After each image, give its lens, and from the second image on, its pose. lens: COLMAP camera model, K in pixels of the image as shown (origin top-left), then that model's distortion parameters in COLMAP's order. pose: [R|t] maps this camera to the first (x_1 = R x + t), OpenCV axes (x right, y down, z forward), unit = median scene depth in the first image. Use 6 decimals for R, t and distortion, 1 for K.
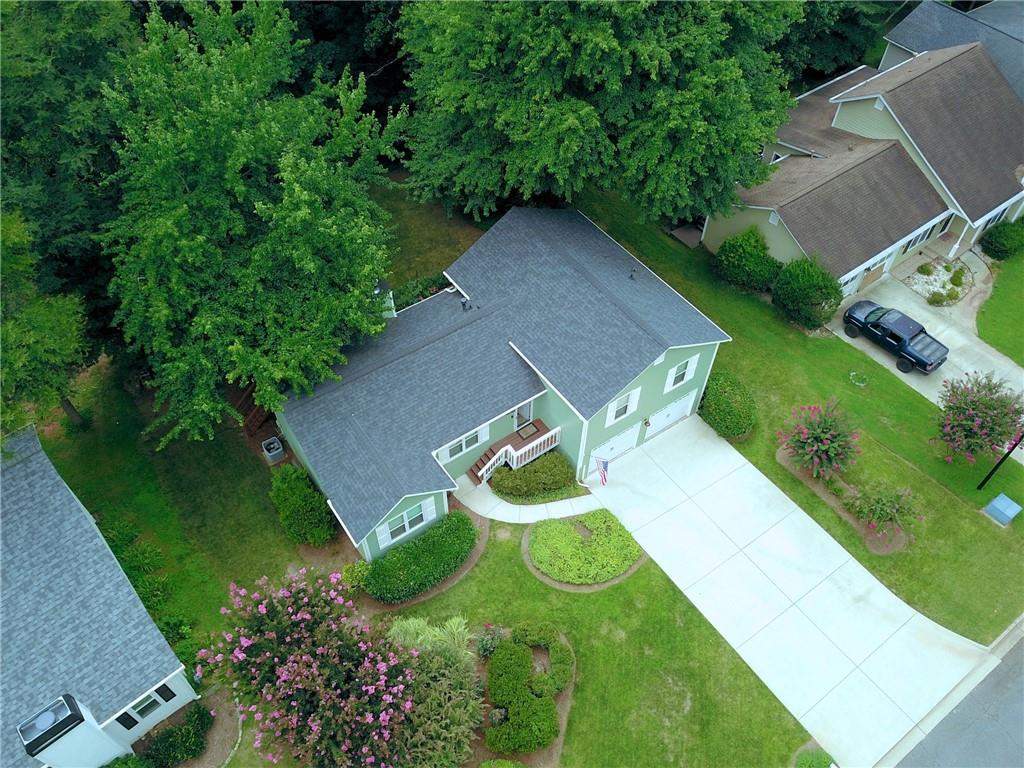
lens RADIAL K [[787.0, 0, 512.0], [0, 787.0, 384.0], [0, 0, 1]] dist [0.025925, 0.001620]
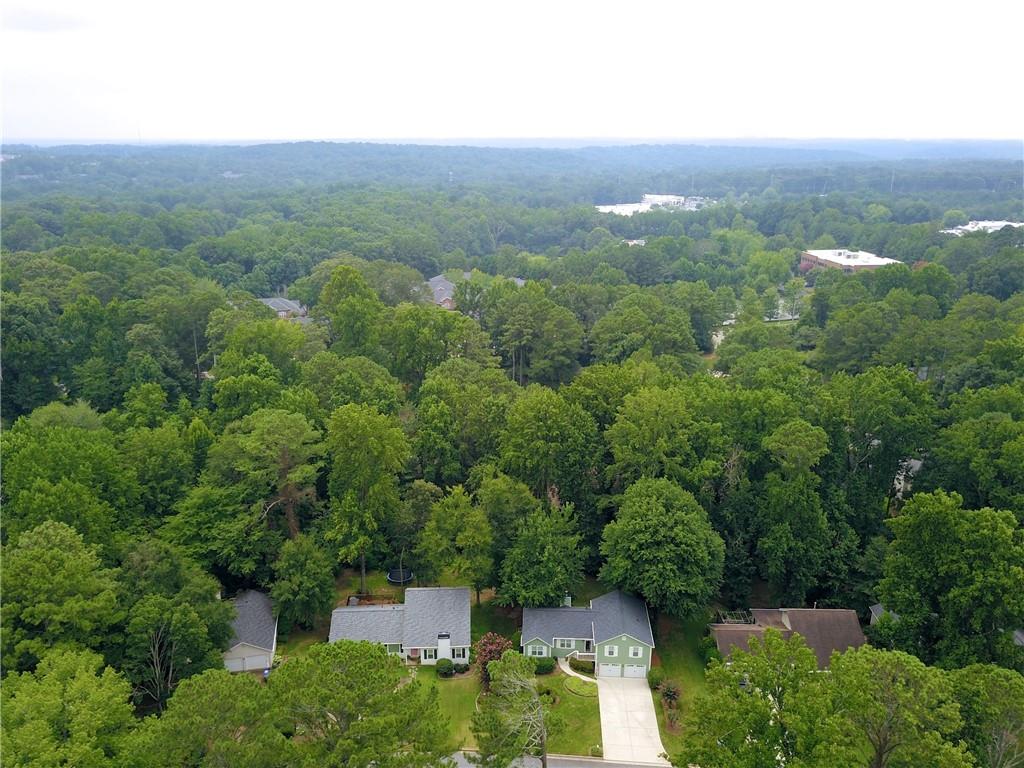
lens RADIAL K [[782.0, 0, 498.9], [0, 782.0, 383.3], [0, 0, 1]] dist [0.000518, 0.004239]
pose [[0.779057, 0.181098, -0.600228, 1.480837], [-0.479358, 0.789108, -0.384089, 0.606335], [0.404087, 0.586951, 0.701571, -2.025592]]
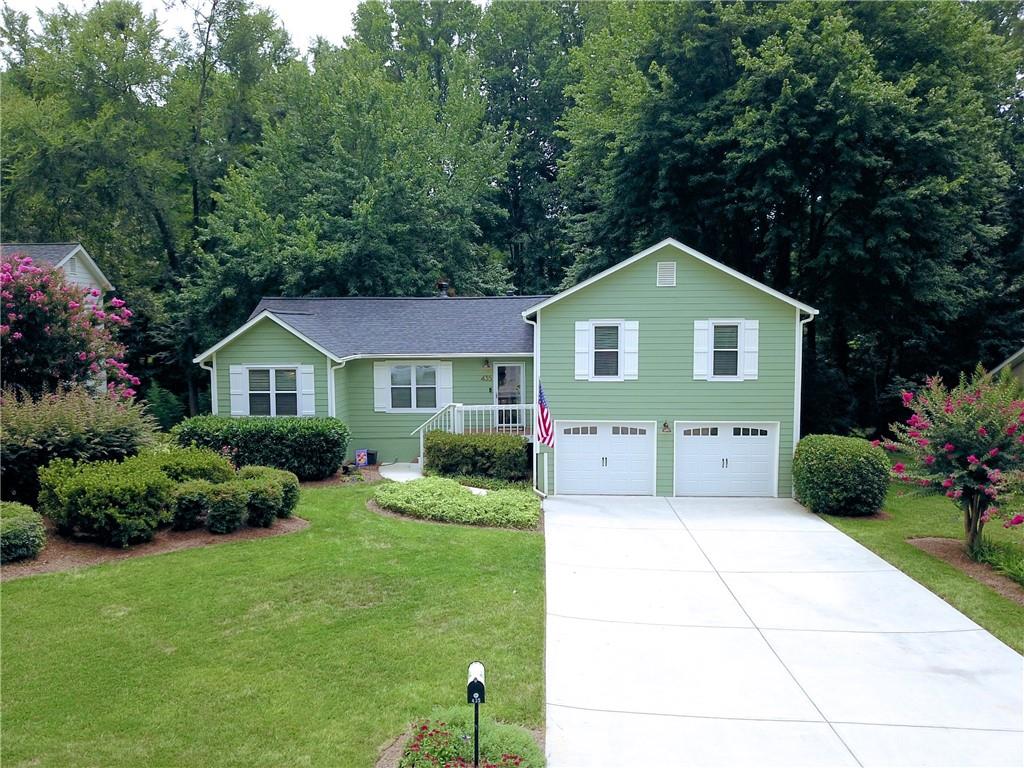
lens RADIAL K [[787.0, 0, 512.0], [0, 787.0, 384.0], [0, 0, 1]] dist [0.025925, 0.001620]
pose [[0.790294, 0.037185, -0.611599, 0.480207], [-0.470297, 0.676626, -0.566567, 0.461848], [0.392756, 0.735387, 0.552221, 0.624044]]
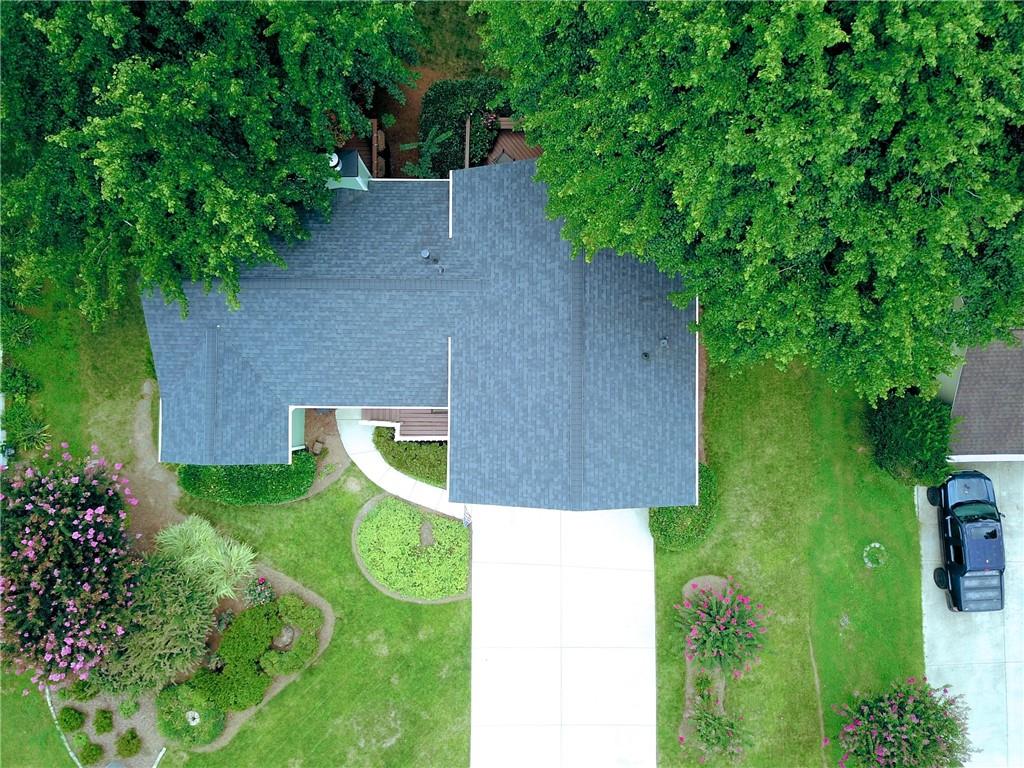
lens RADIAL K [[787.0, 0, 512.0], [0, 787.0, 384.0], [0, 0, 1]] dist [0.025925, 0.001620]
pose [[0.811739, 0.583453, -0.025722, 0.093064], [-0.446897, 0.648901, 0.615801, -0.526783], [0.375982, -0.488374, 0.787482, 0.421585]]
